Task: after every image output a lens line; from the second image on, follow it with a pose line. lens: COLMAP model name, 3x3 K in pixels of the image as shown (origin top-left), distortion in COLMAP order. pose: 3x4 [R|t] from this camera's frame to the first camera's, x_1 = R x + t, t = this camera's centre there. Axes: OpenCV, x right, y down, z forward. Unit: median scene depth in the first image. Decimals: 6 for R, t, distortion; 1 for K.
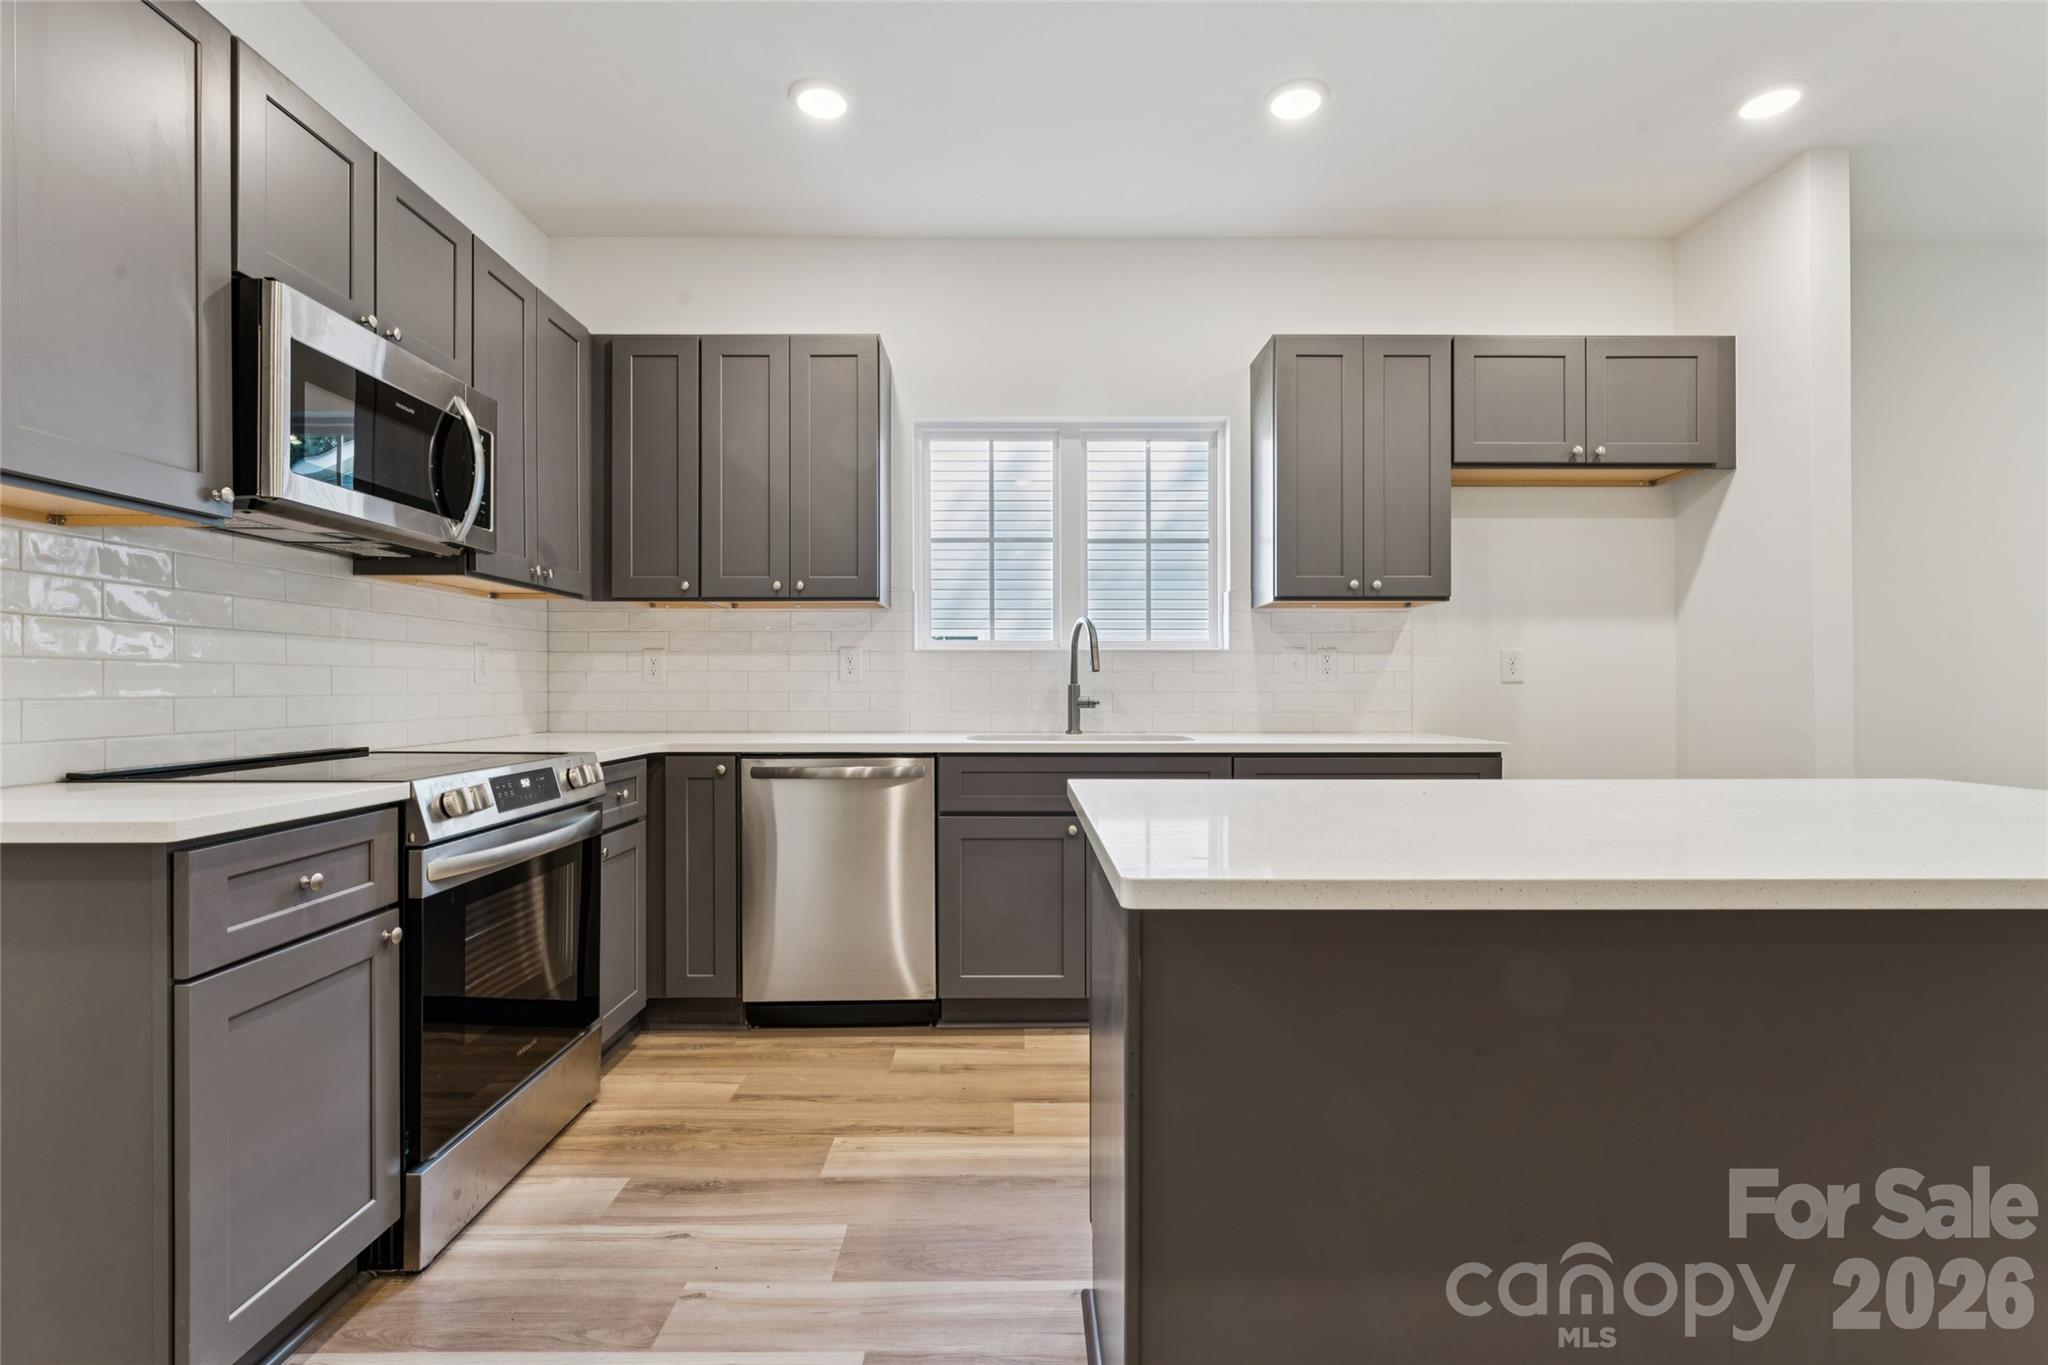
lens RADIAL K [[954.7, 0, 1009.9], [0, 954.7, 687.6], [0, 0, 1]] dist [-0.001438, -0.000164]
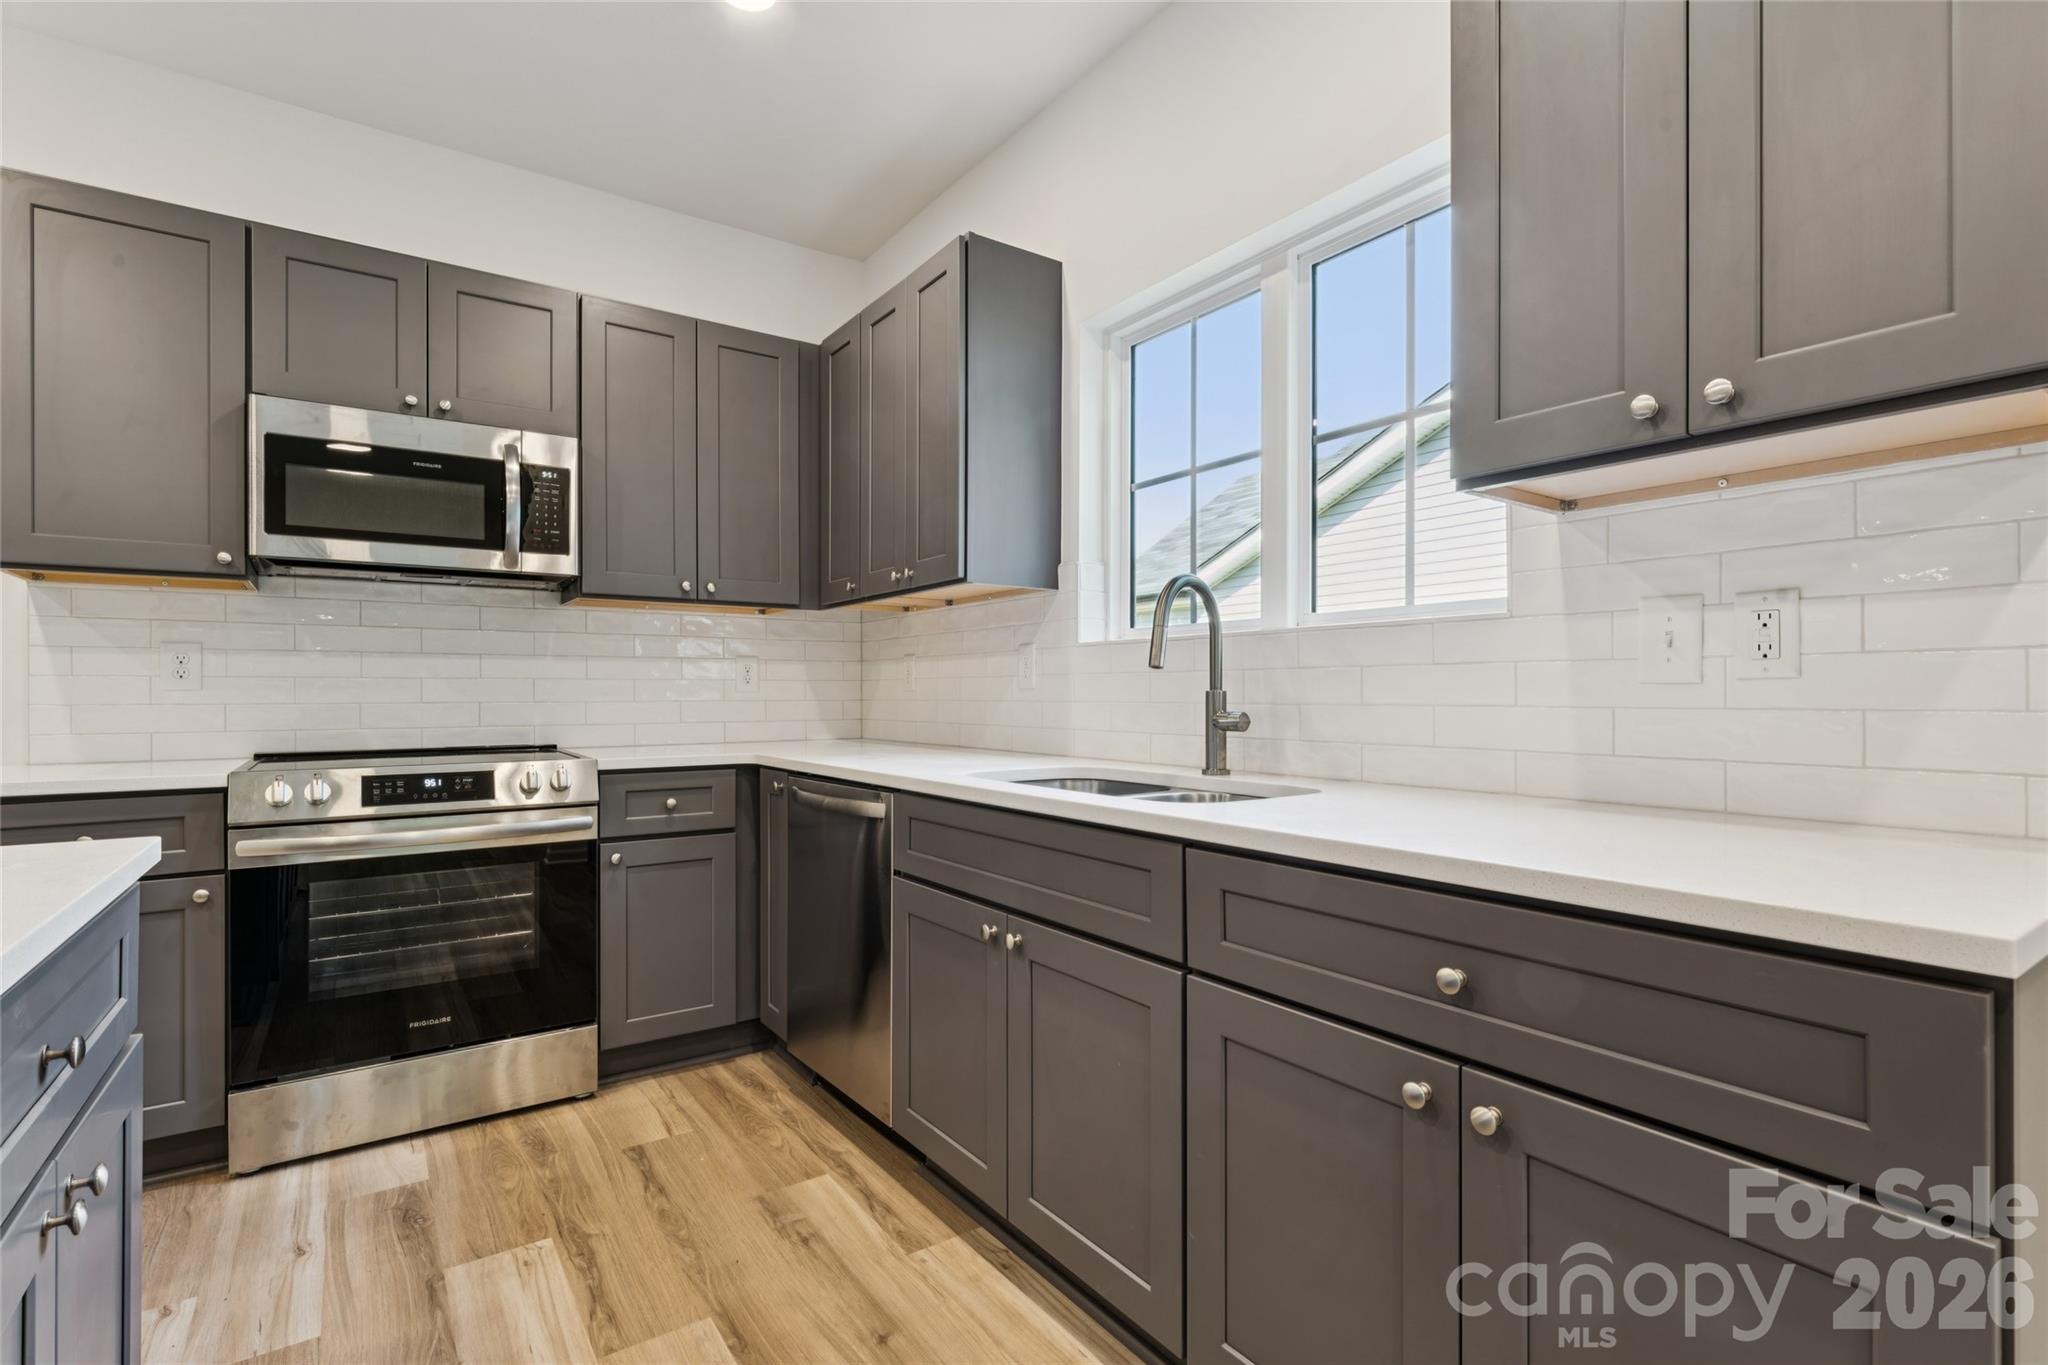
lens RADIAL K [[954.7, 0, 1023.4], [0, 954.7, 694.0], [0, 0, 1]] dist [-0.001438, -0.000164]
pose [[0.575284, -0.001446, -0.817953, 0.564983], [0.000545, 0.999999, -0.001384, -0.000660], [0.817954, 0.000350, 0.575284, 0.661756]]
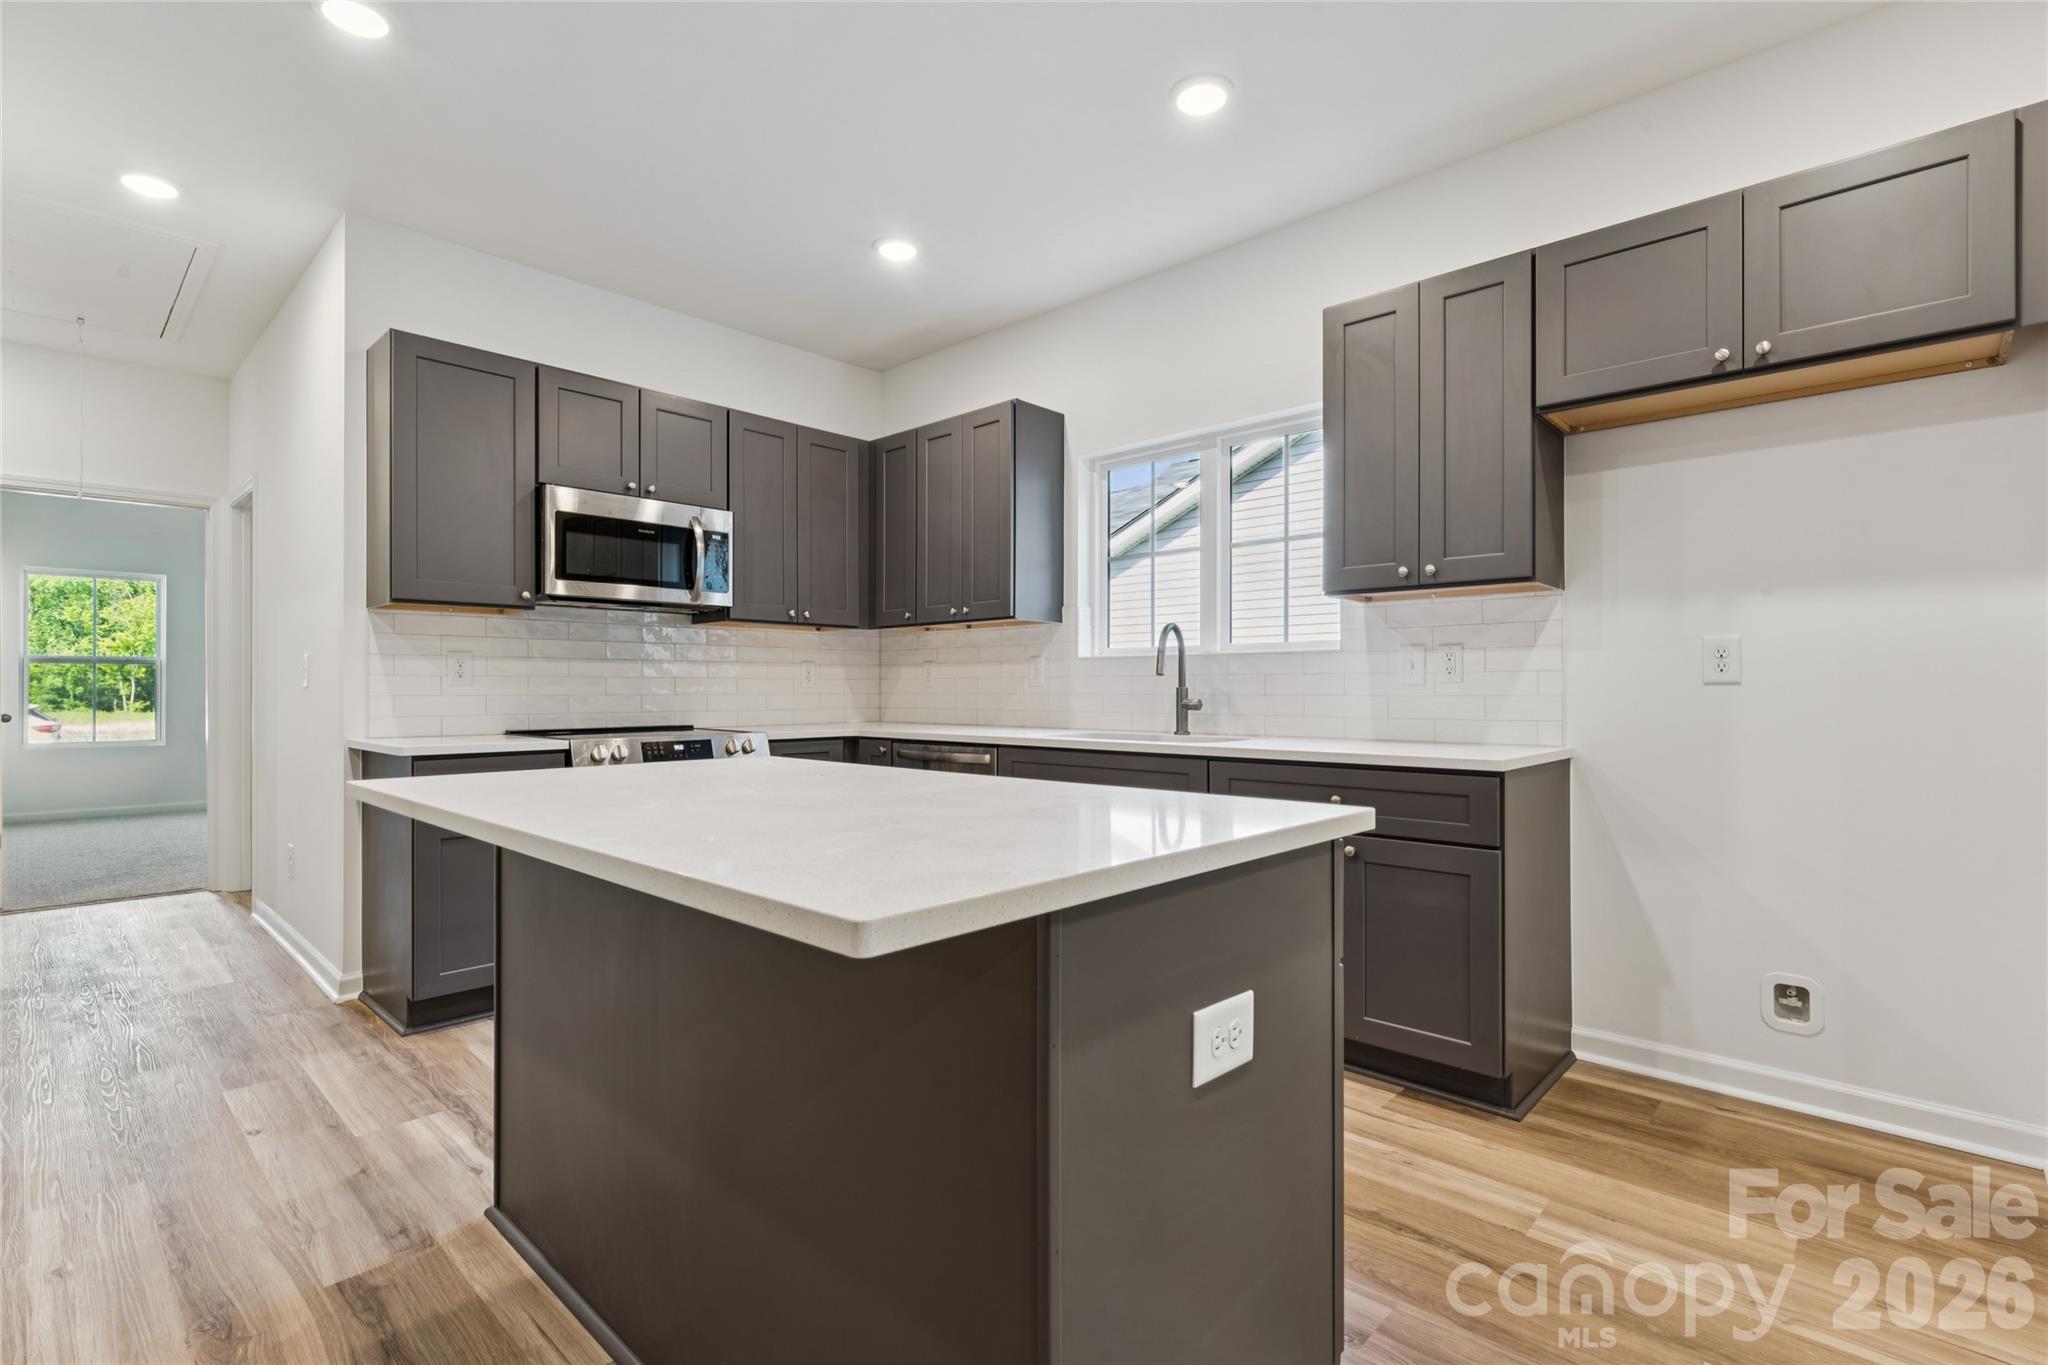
lens RADIAL K [[954.7, 0, 1015.1], [0, 954.7, 692.6], [0, 0, 1]] dist [-0.001438, -0.000164]
pose [[0.728652, 0.000924, -0.684883, 0.762788], [-0.000644, 1.000000, 0.000664, 0.001894], [0.684884, -0.000043, 0.728653, 0.132777]]
